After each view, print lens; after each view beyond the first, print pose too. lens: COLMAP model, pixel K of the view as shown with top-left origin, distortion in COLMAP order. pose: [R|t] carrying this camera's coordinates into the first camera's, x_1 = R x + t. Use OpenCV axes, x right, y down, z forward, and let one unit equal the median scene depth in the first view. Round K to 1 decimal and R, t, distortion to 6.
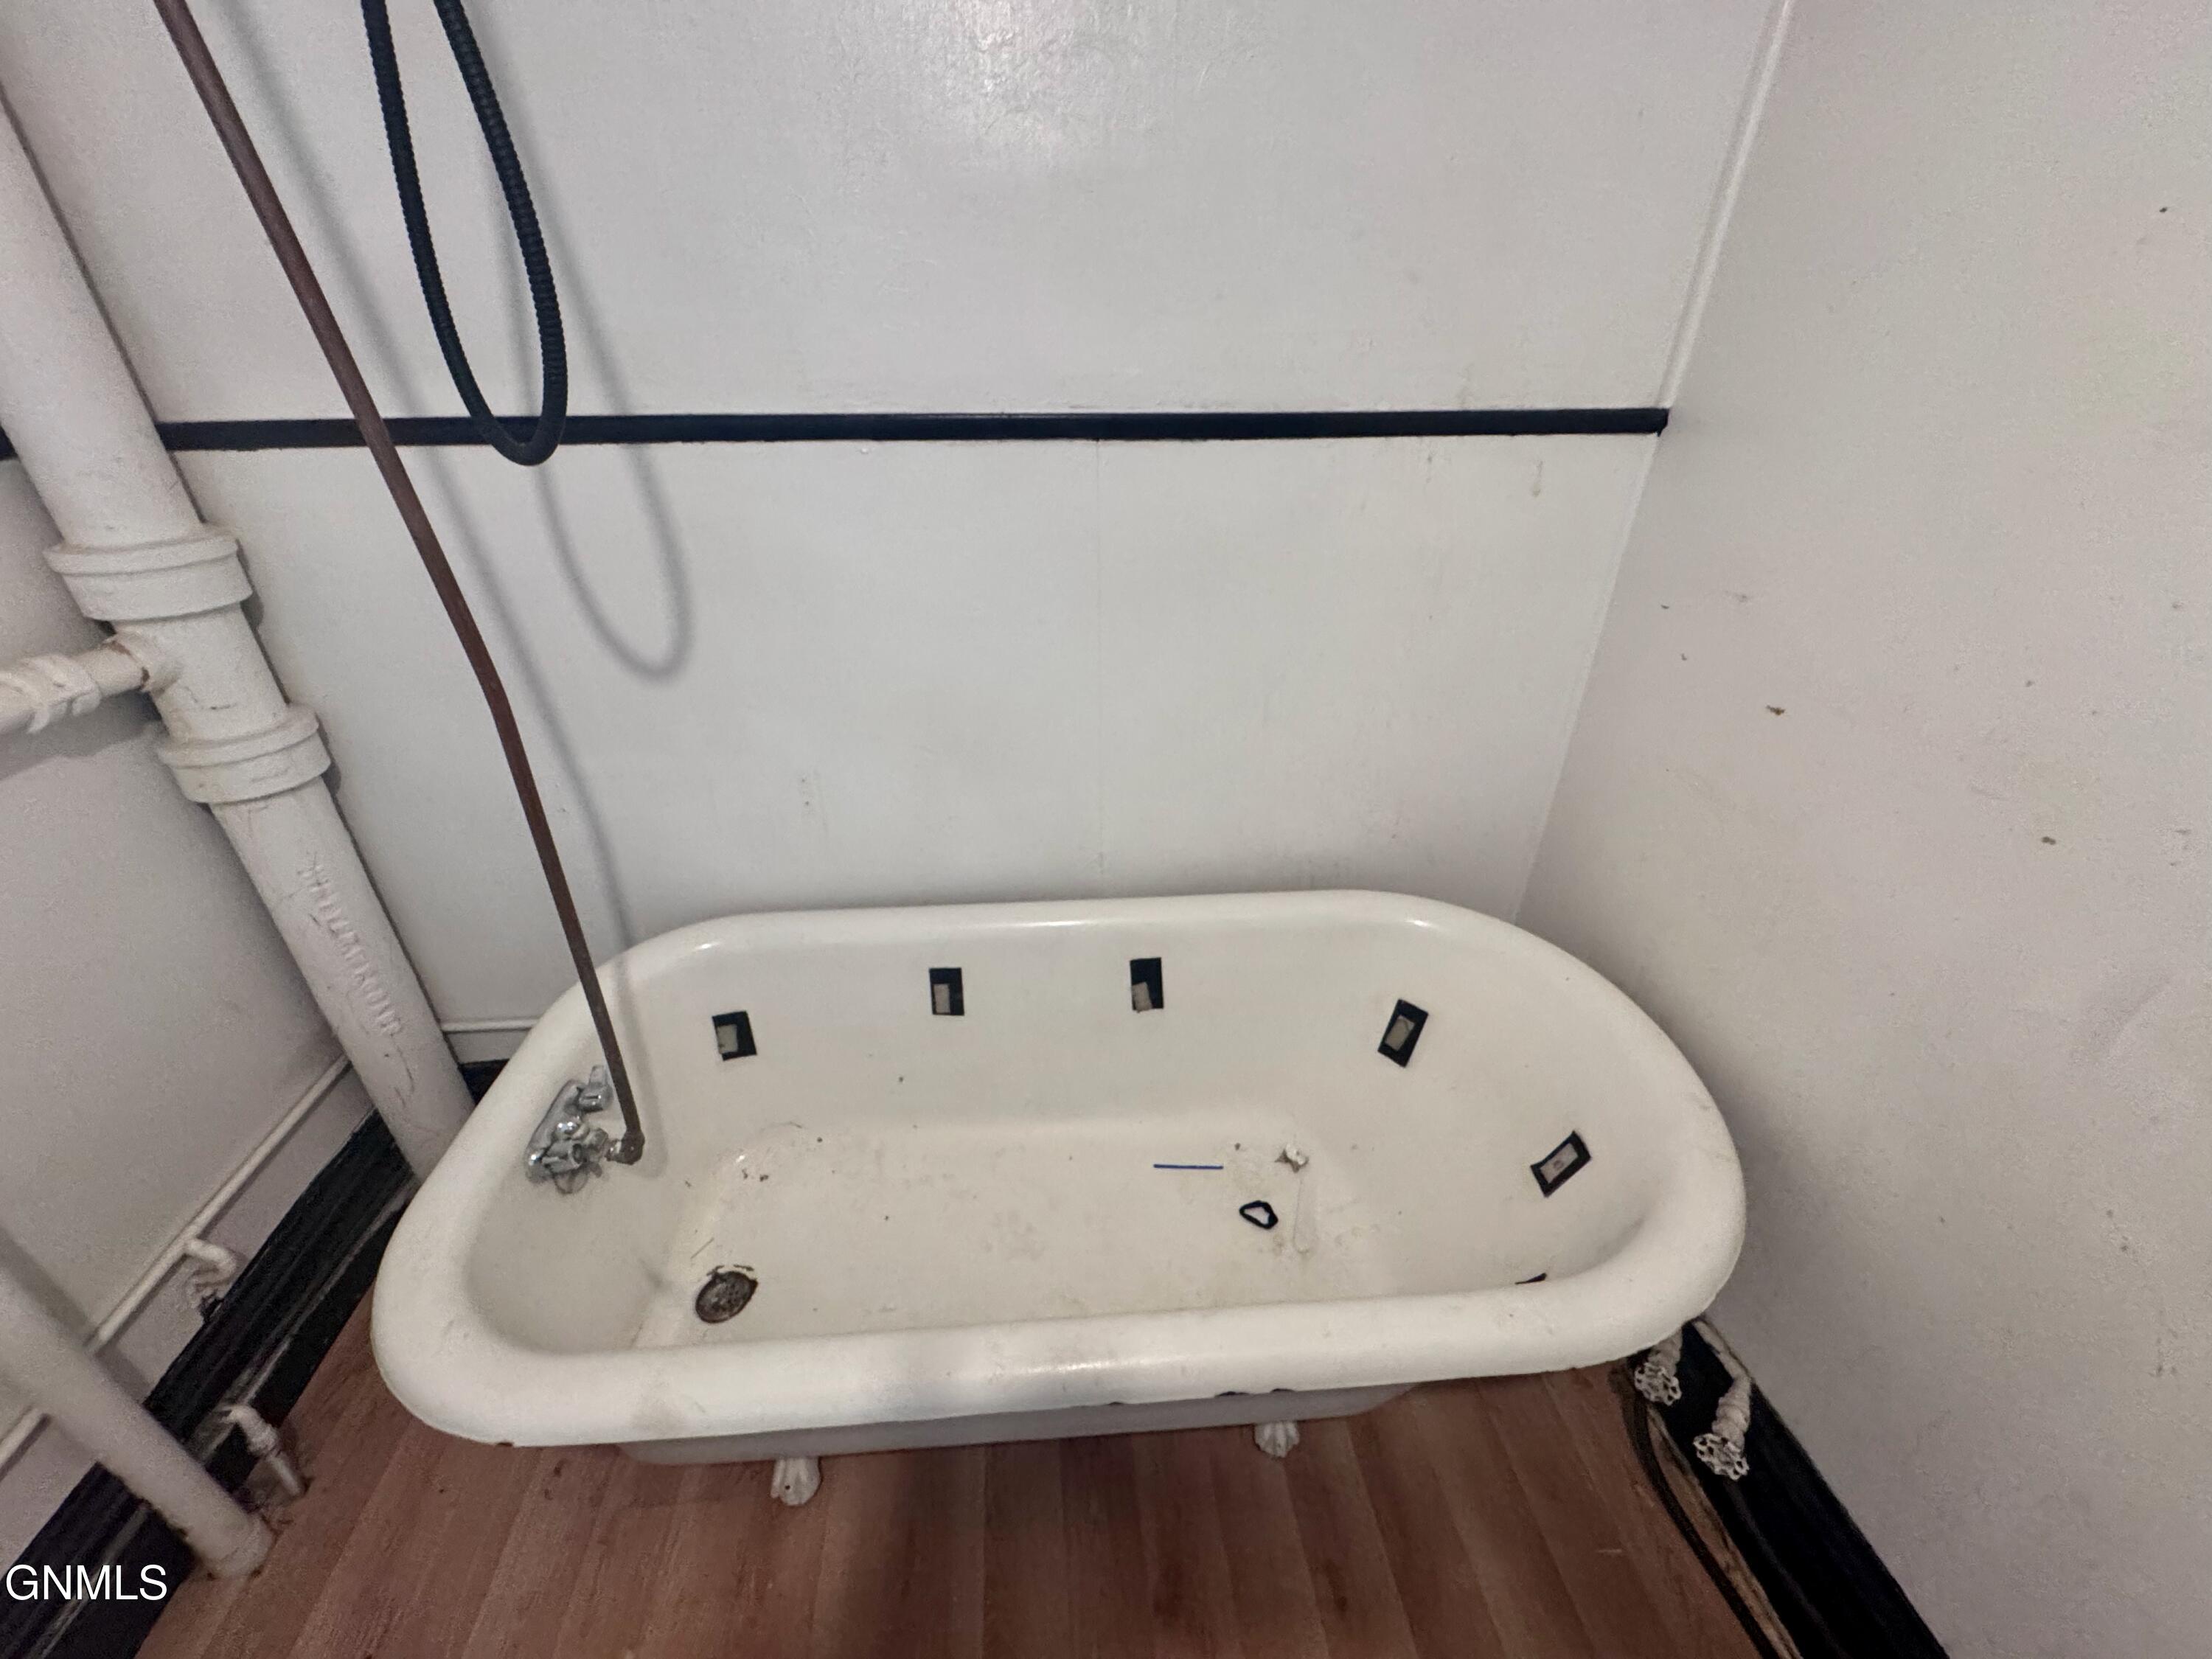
lens RADIAL K [[894.4, 0, 1101.0], [0, 894.4, 825.0], [0, 0, 1]] dist [-0.002803, 0.001396]
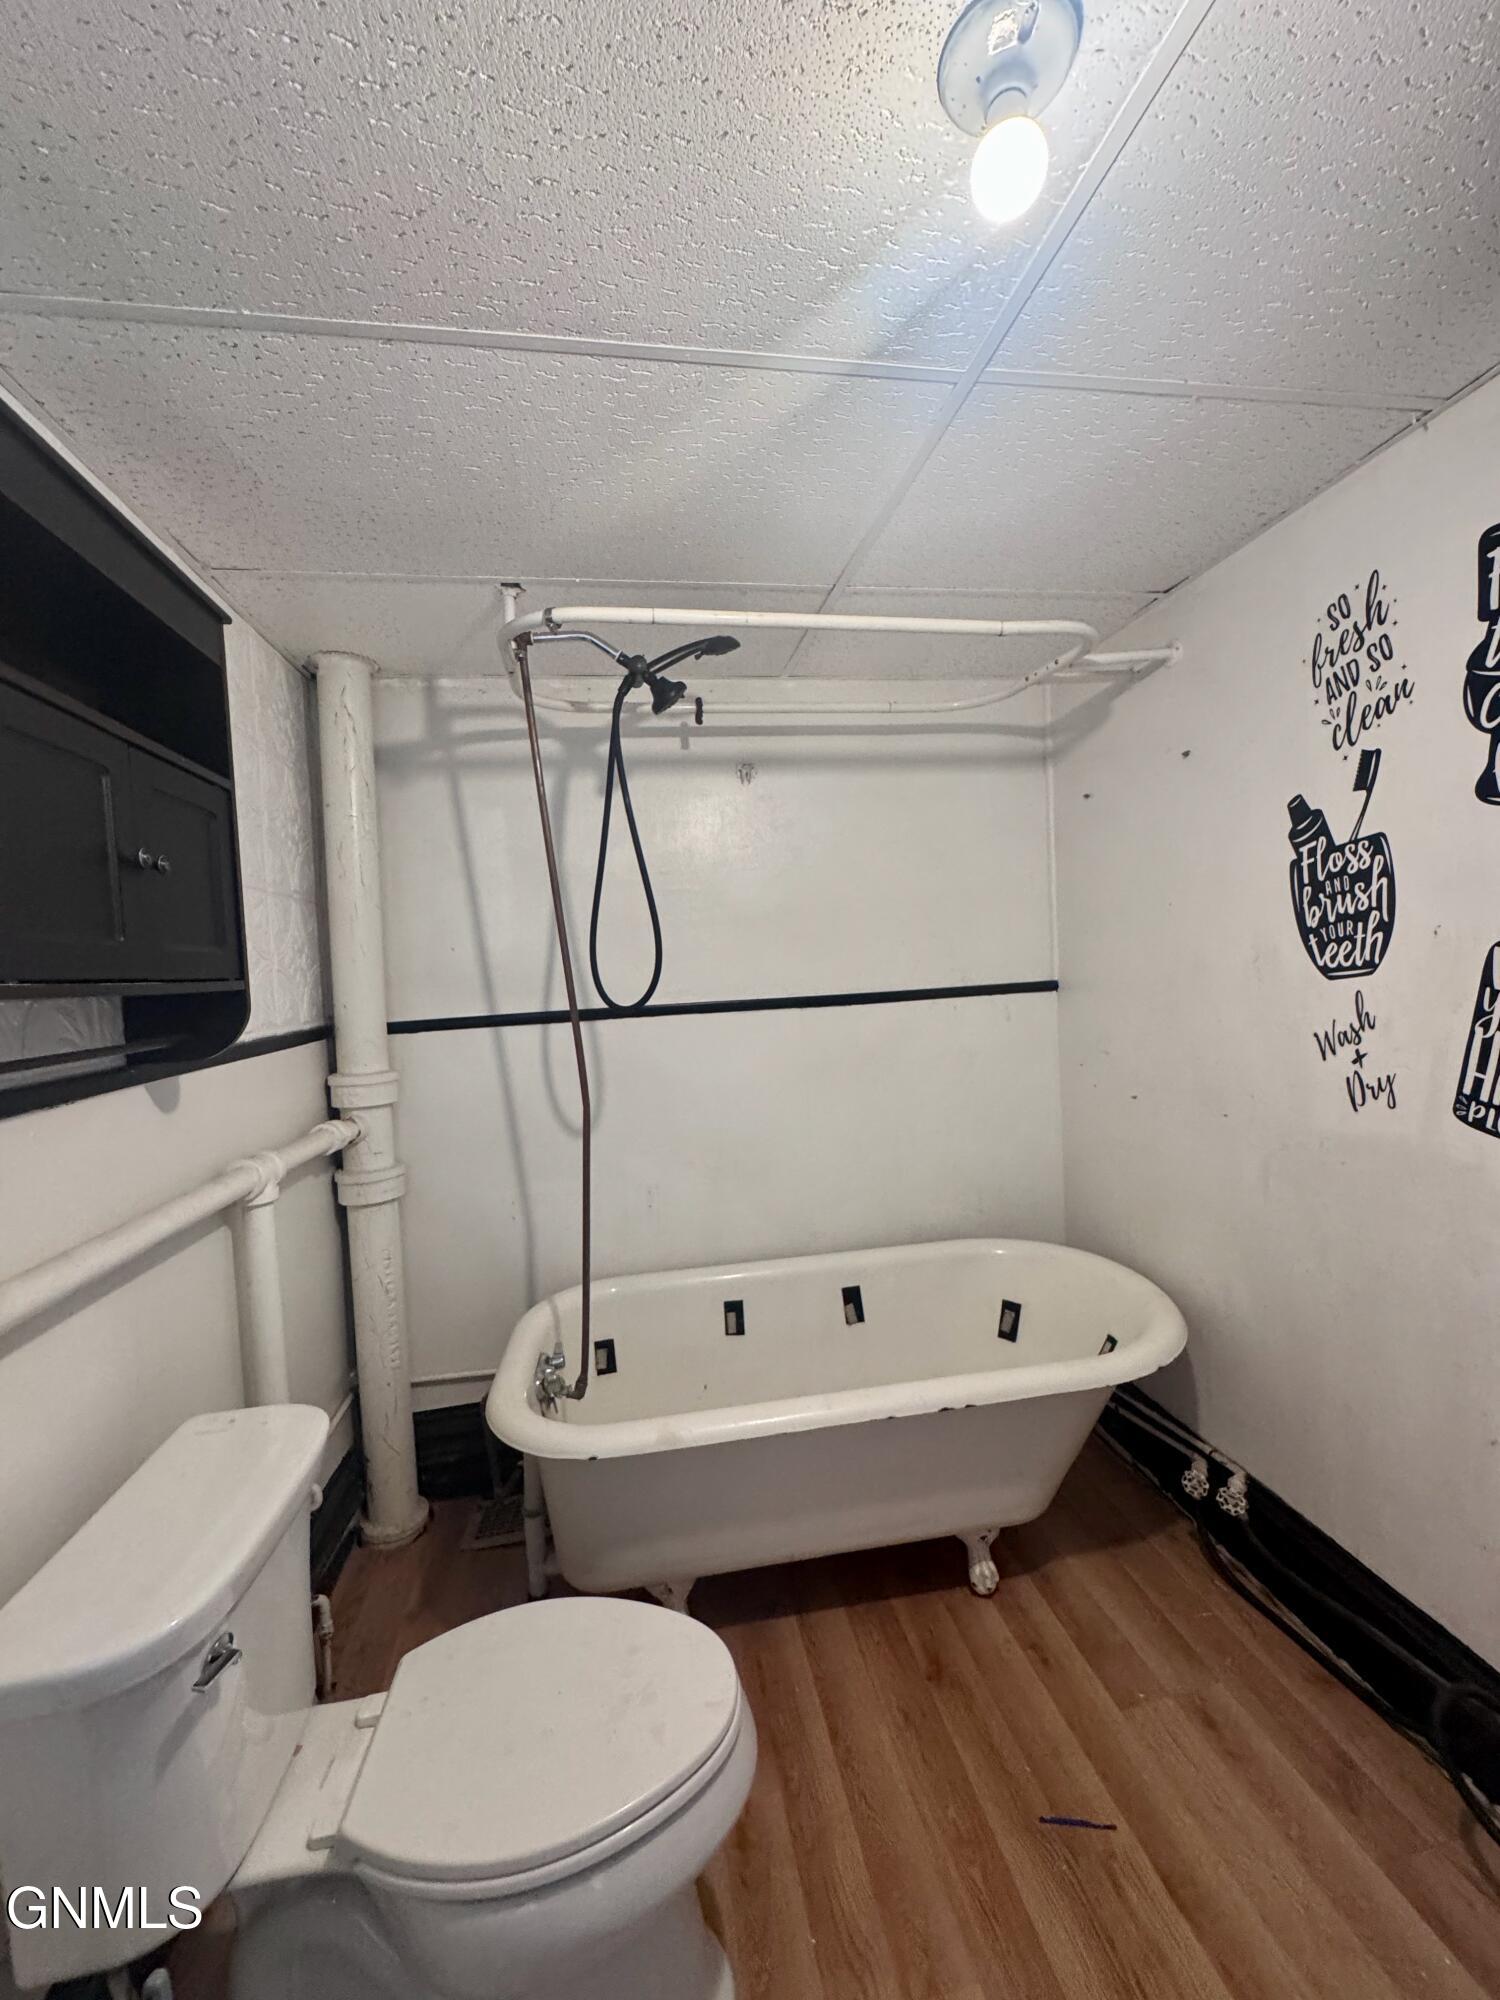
lens RADIAL K [[808.7, 0, 756.5], [0, 808.7, 996.2], [0, 0, 1]] dist [-0.002803, 0.001396]
pose [[0.995607, -0.059157, 0.072570, -0.209389], [0.086190, 0.881828, -0.463629, 0.366043], [-0.036567, 0.467847, 0.883053, -0.607014]]
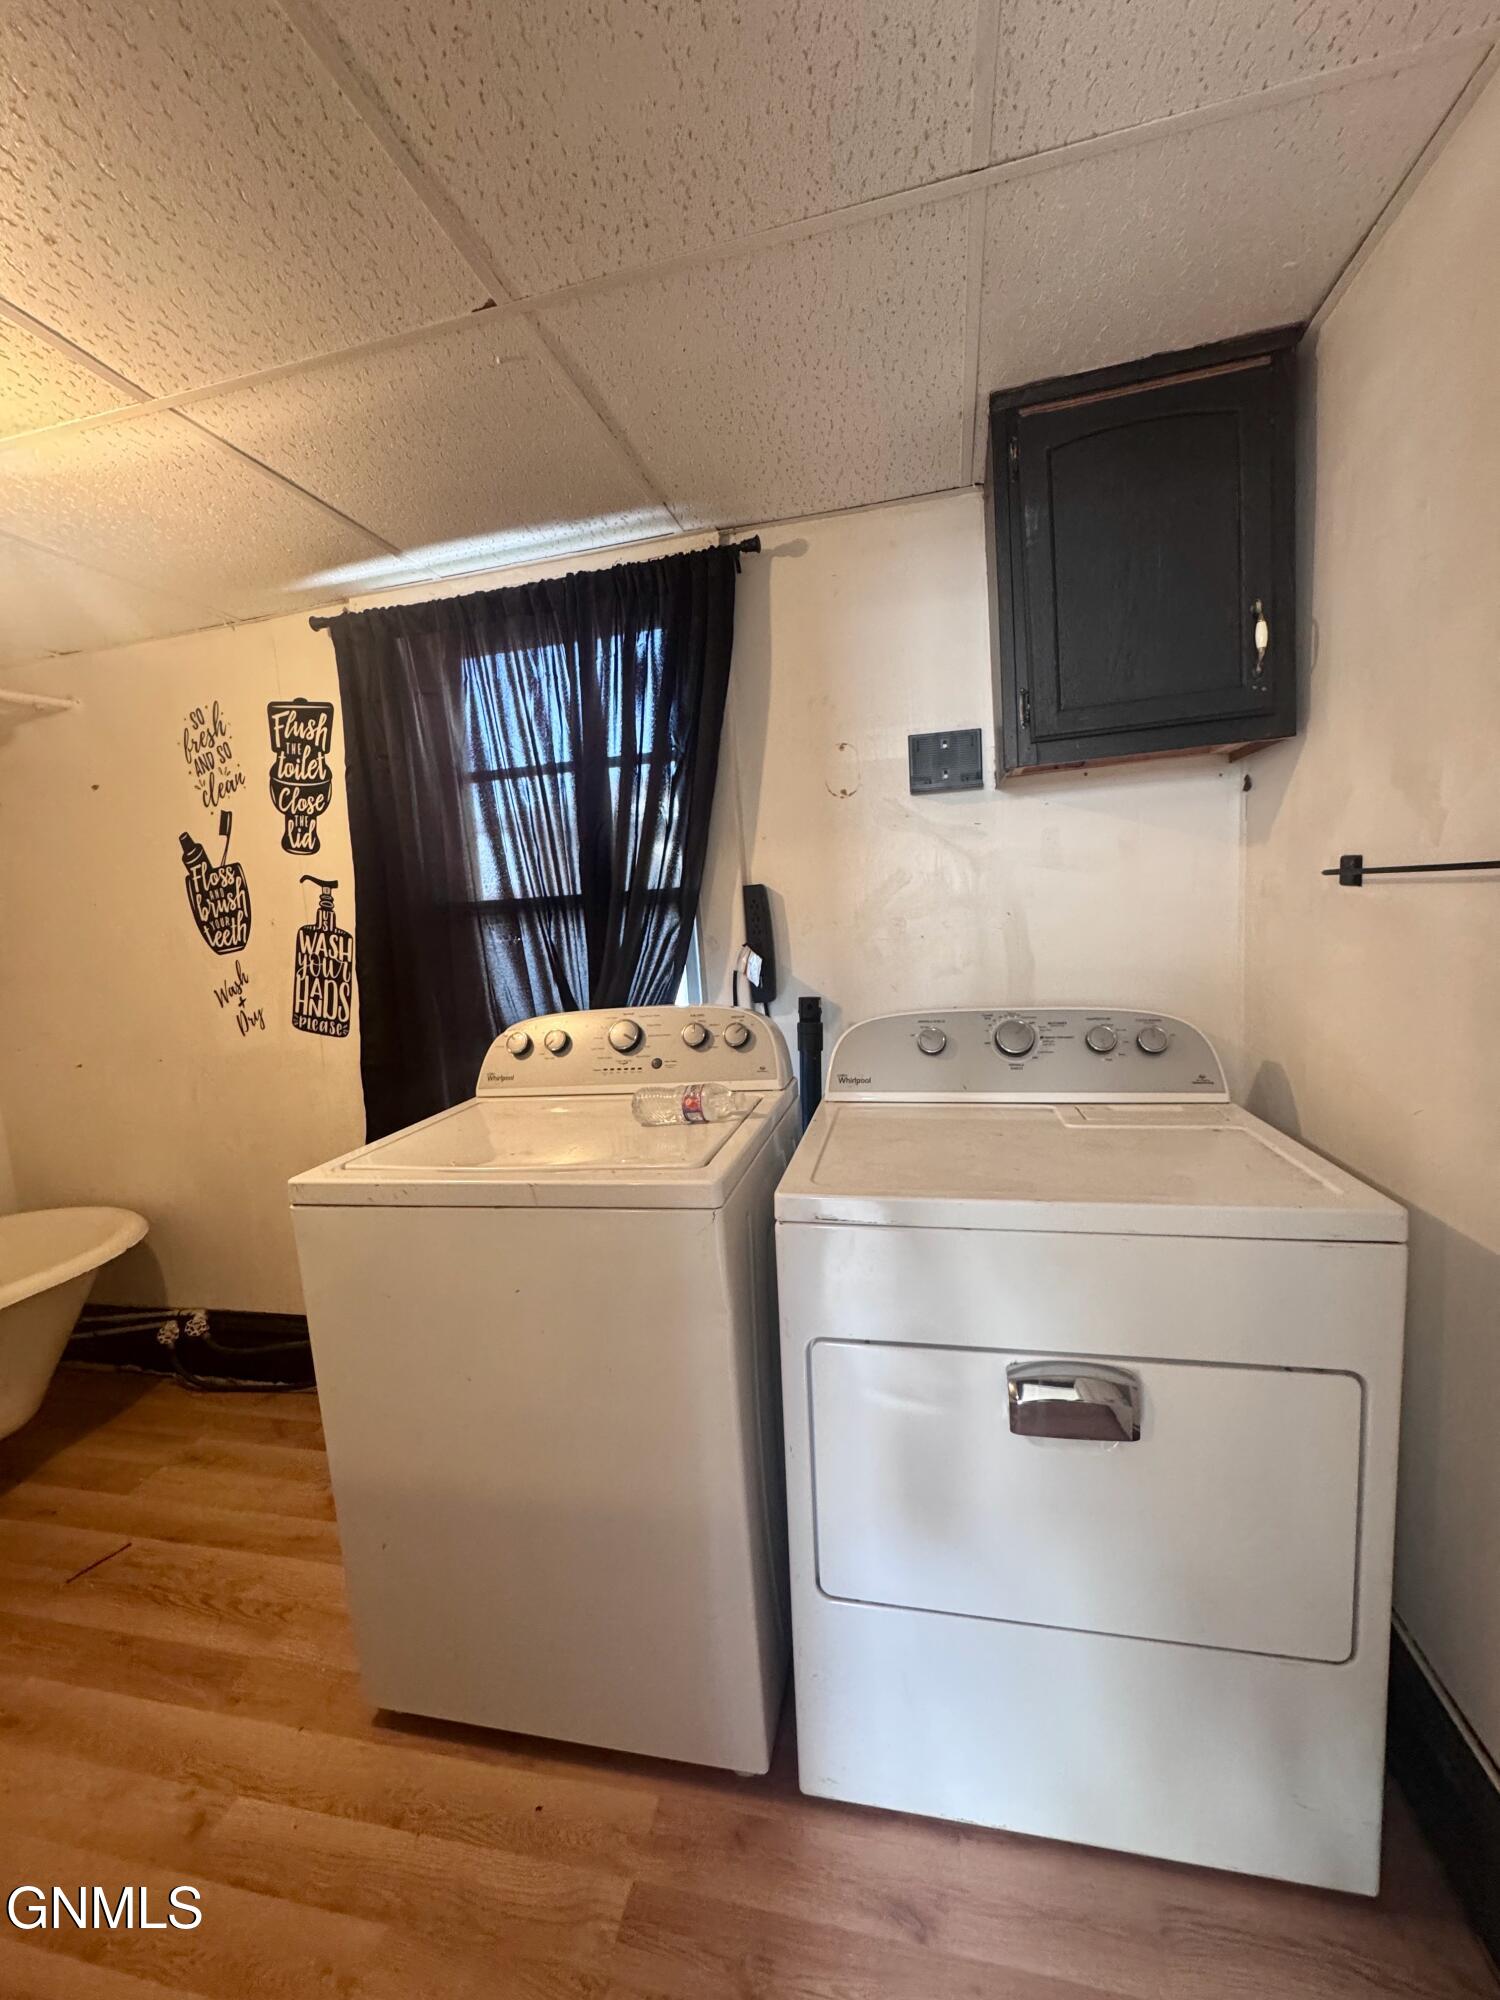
lens RADIAL K [[808.7, 0, 752.6], [0, 808.7, 996.2], [0, 0, 1]] dist [-0.002803, 0.001396]
pose [[0.328994, -0.128904, 0.935493, -0.572966], [0.532757, 0.843271, -0.071163, 0.685439], [-0.779701, 0.521802, 0.346106, -1.078228]]
